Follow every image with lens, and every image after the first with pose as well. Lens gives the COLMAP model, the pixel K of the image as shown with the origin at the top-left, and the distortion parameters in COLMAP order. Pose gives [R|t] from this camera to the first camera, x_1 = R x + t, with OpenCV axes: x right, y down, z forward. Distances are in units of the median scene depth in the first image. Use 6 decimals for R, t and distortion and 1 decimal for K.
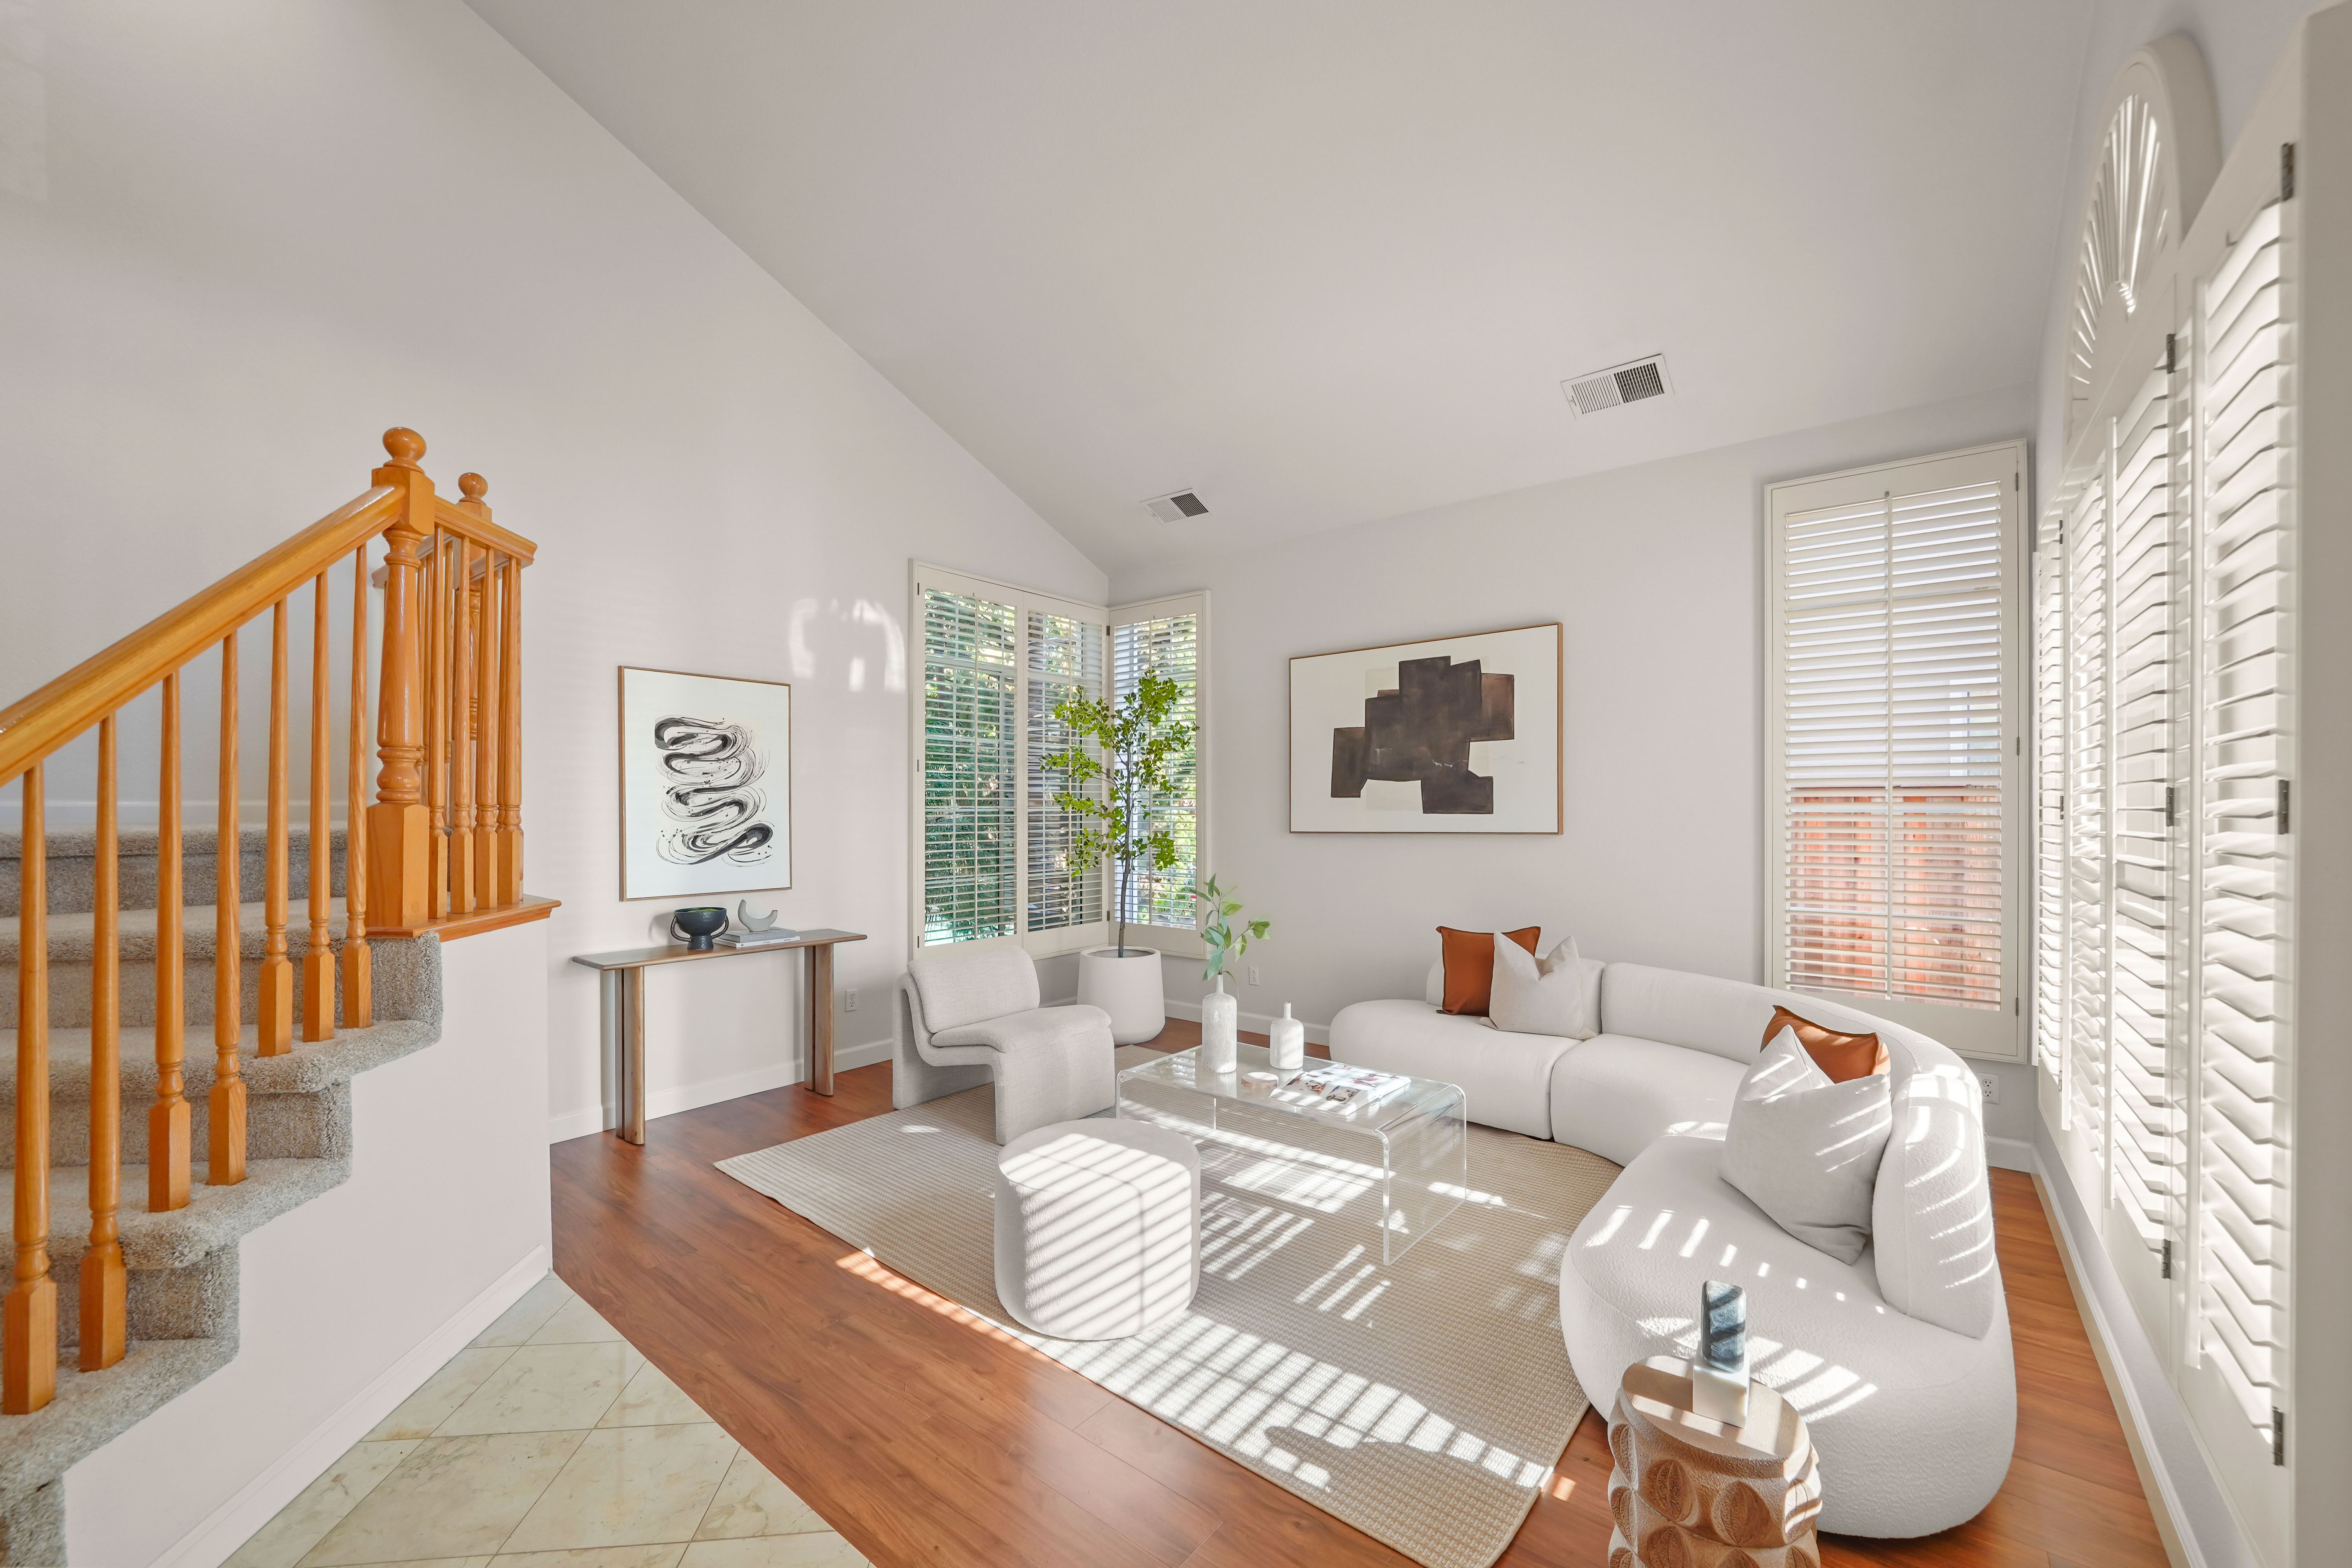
lens RADIAL K [[906.7, 0, 1174.3], [0, 906.7, 793.9], [0, 0, 1]] dist [-0.012260, -0.000023]
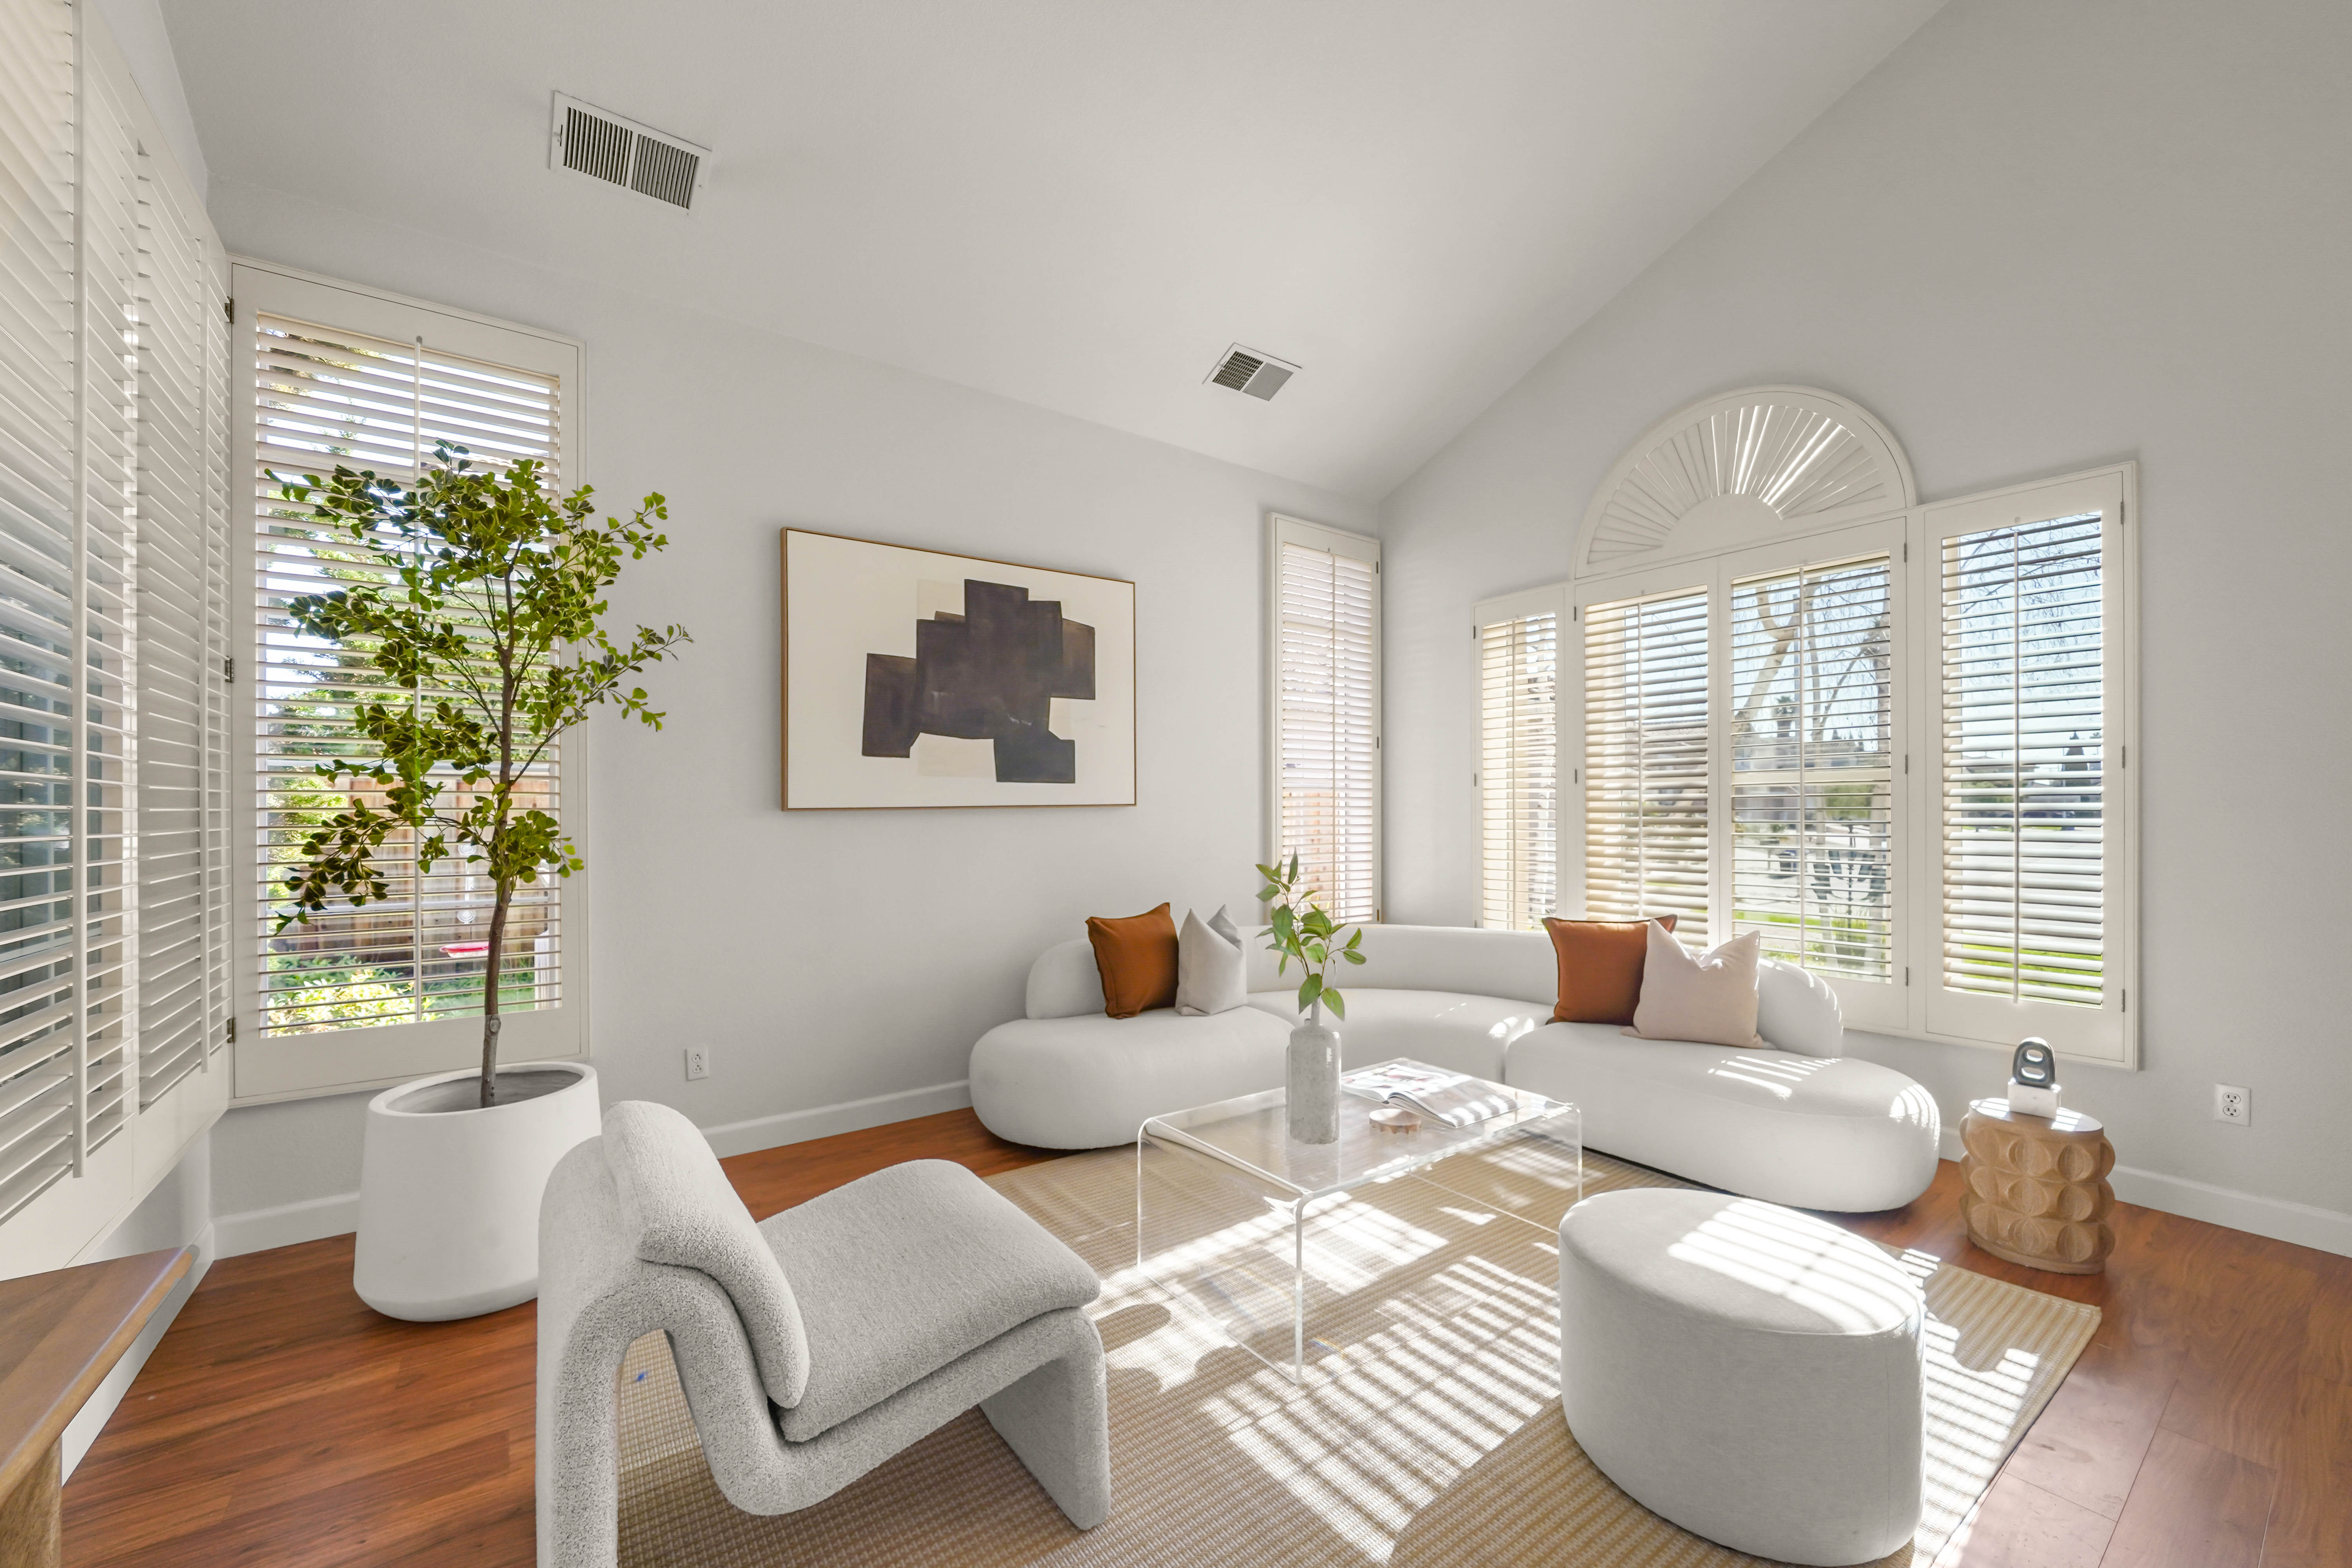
lens RADIAL K [[906.7, 0, 1172.5], [0, 906.7, 808.1], [0, 0, 1]] dist [-0.012260, -0.000023]
pose [[0.273309, 0.004511, 0.961916, -0.442417], [-0.009214, 0.999955, -0.002071, 0.045305], [-0.961882, -0.008297, 0.273339, 0.653031]]
